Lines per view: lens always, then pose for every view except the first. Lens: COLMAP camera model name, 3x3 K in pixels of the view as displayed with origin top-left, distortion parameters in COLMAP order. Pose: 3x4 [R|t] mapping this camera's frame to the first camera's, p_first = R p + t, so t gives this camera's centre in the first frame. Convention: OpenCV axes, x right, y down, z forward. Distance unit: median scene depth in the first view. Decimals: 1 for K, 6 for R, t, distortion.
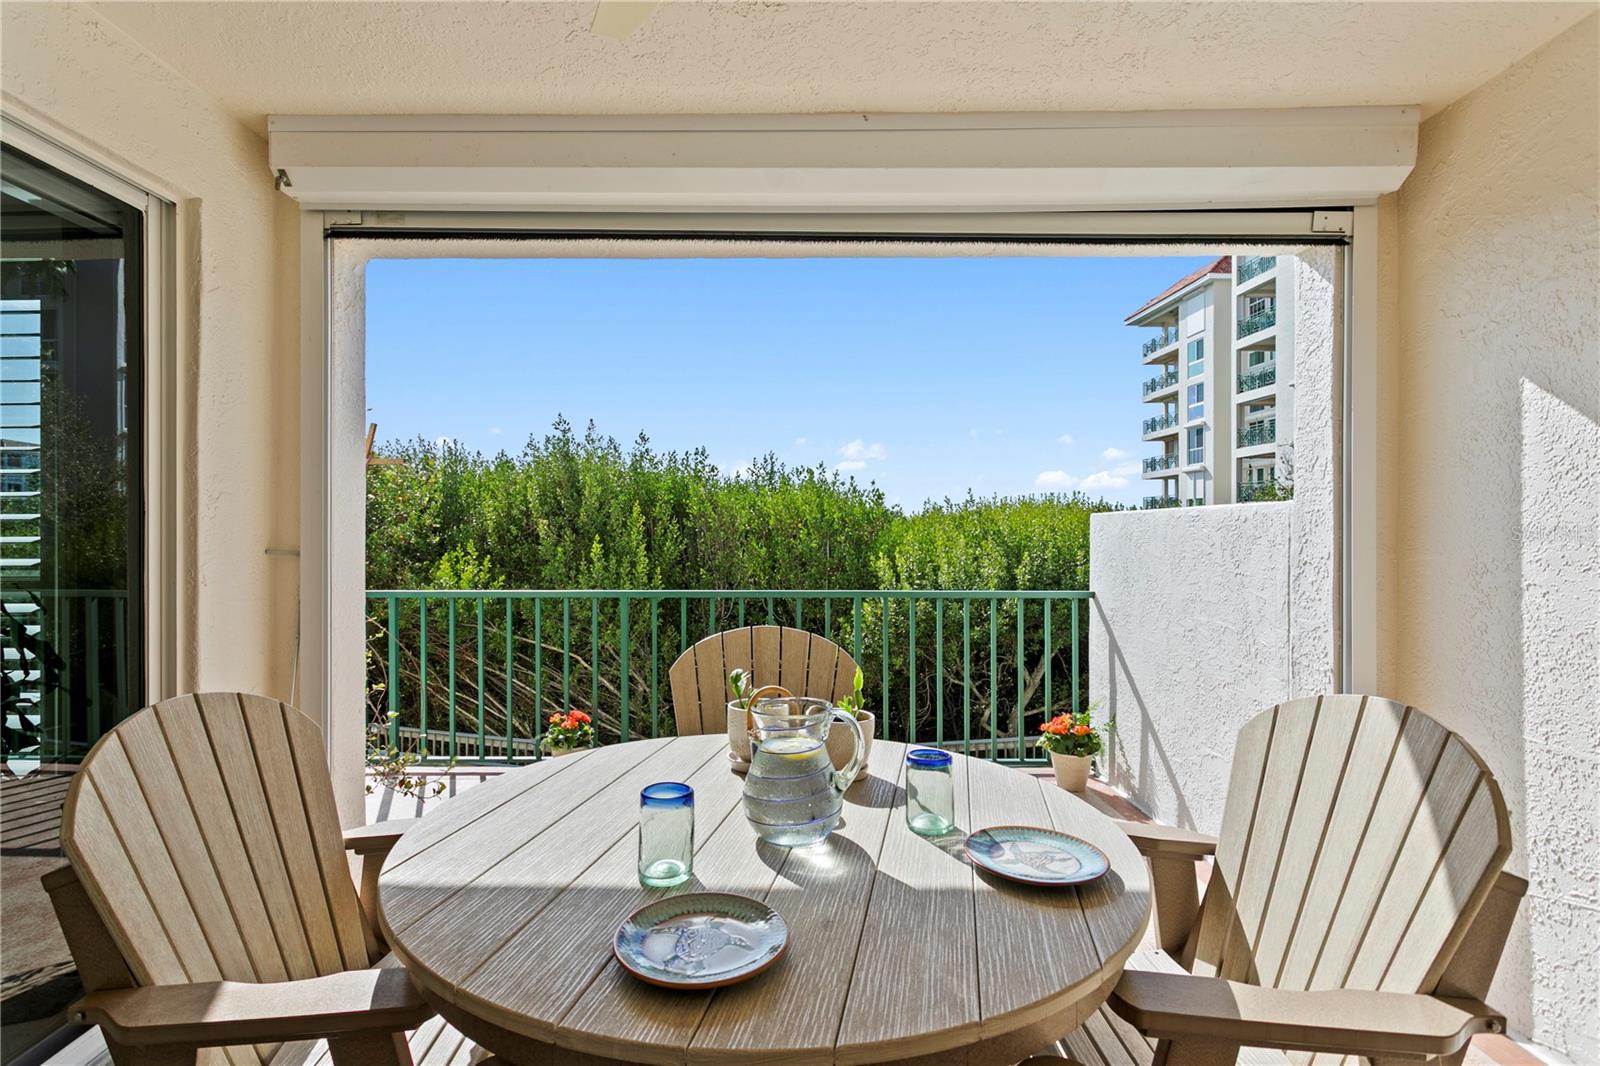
lens RADIAL K [[761.6, 0, 774.5], [0, 761.6, 536.4], [0, 0, 1]] dist [-0.003323, 0.004986]
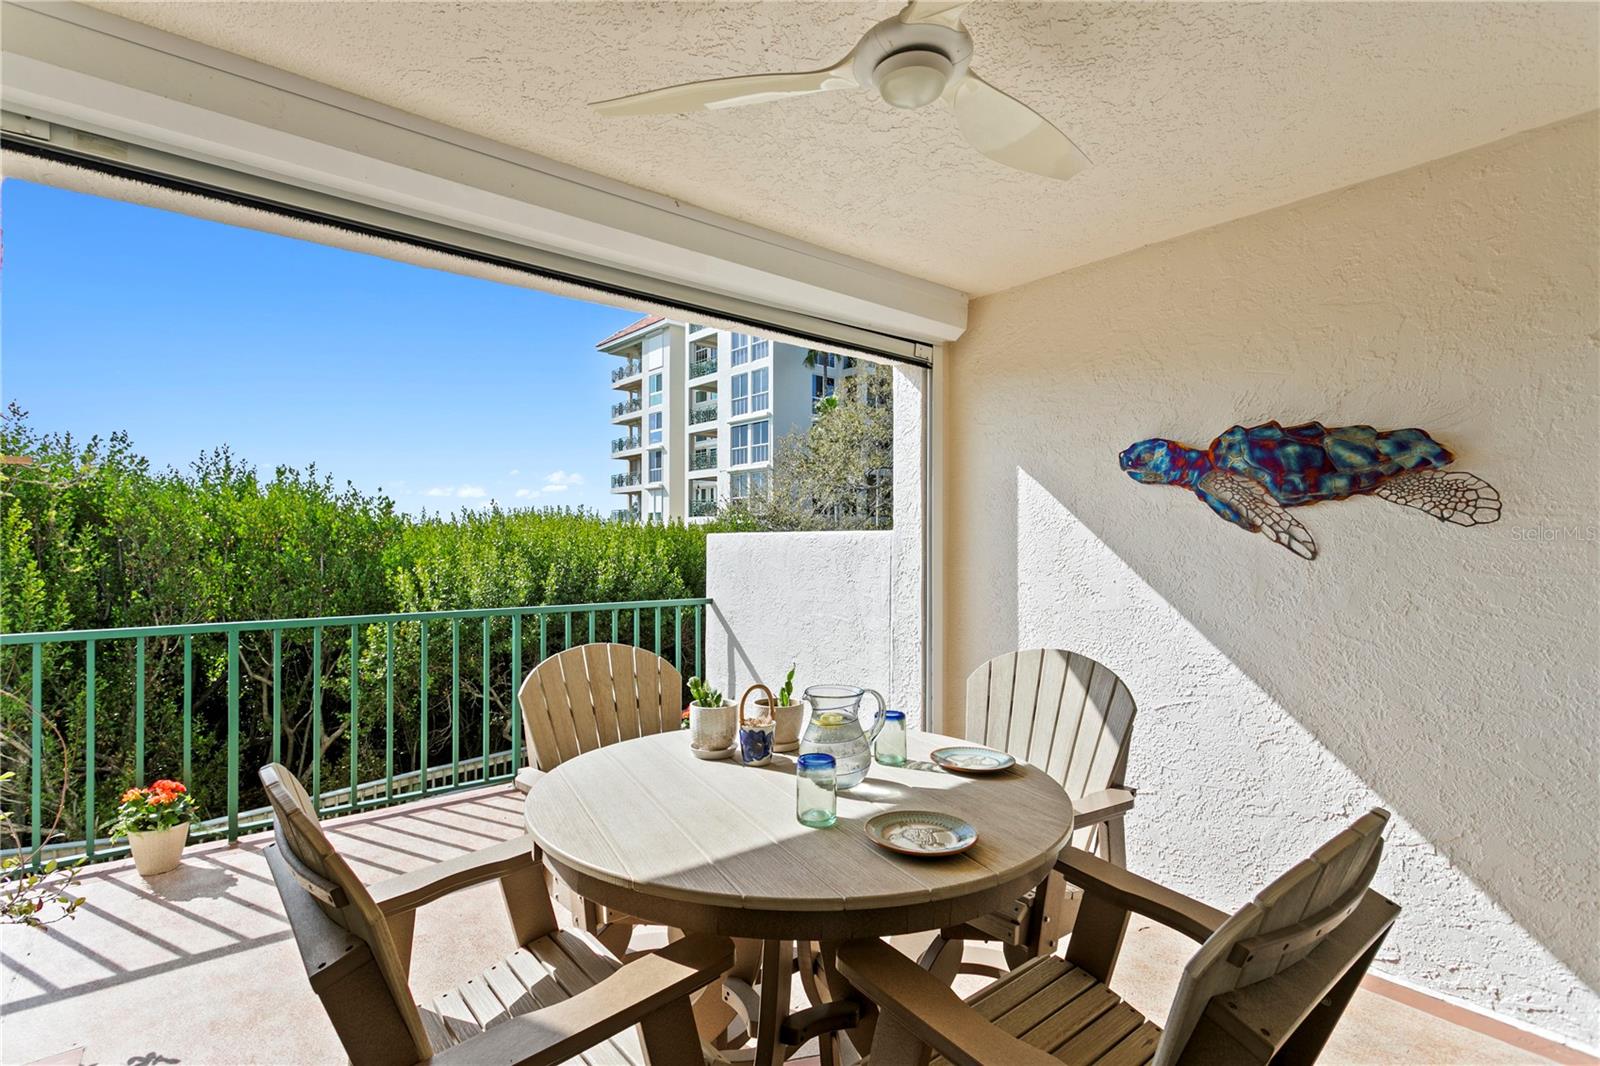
lens RADIAL K [[761.6, 0, 773.9], [0, 761.6, 545.3], [0, 0, 1]] dist [-0.003323, 0.004986]
pose [[0.775143, -0.001611, 0.631784, -0.084136], [0.001068, 0.999999, 0.001239, -0.004061], [-0.631785, -0.000285, 0.775144, -0.001046]]
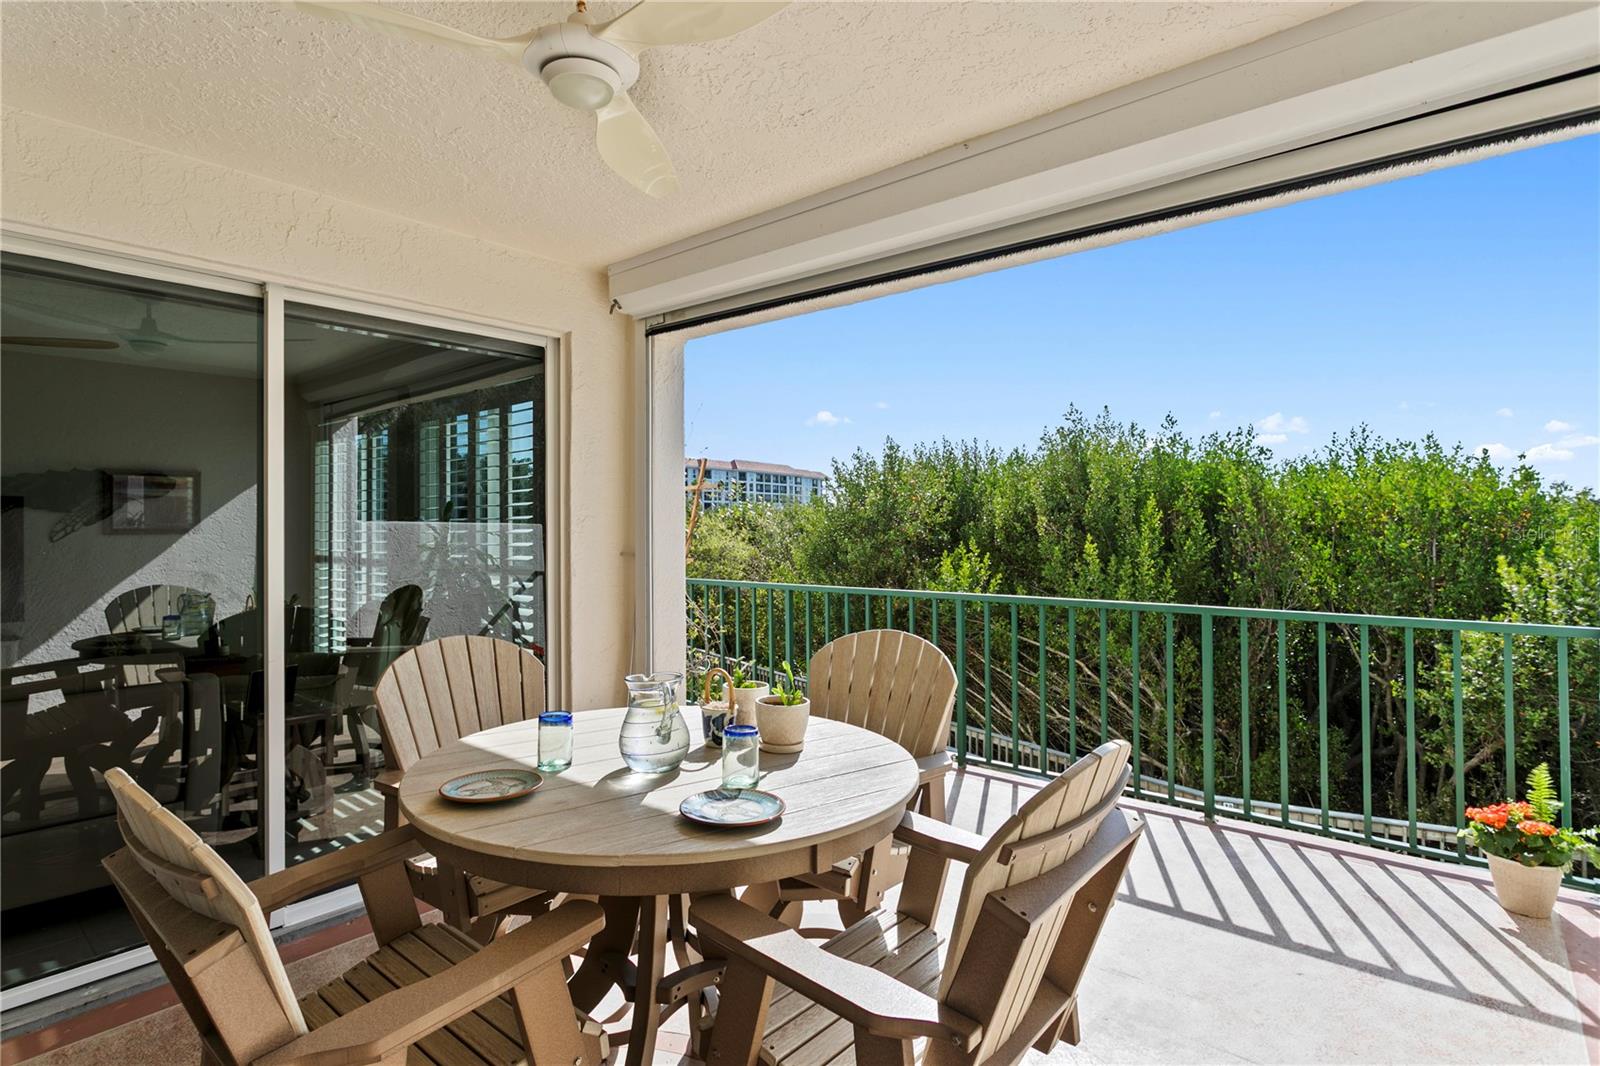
lens RADIAL K [[813.2, 0, 770.1], [0, 813.2, 517.6], [0, 0, 1]] dist [-0.006800, 0.001752]
pose [[0.757945, -0.012200, -0.652205, 0.099208], [0.001677, 0.999858, -0.016754, -0.004087], [0.652316, 0.011605, 0.757858, -0.001095]]
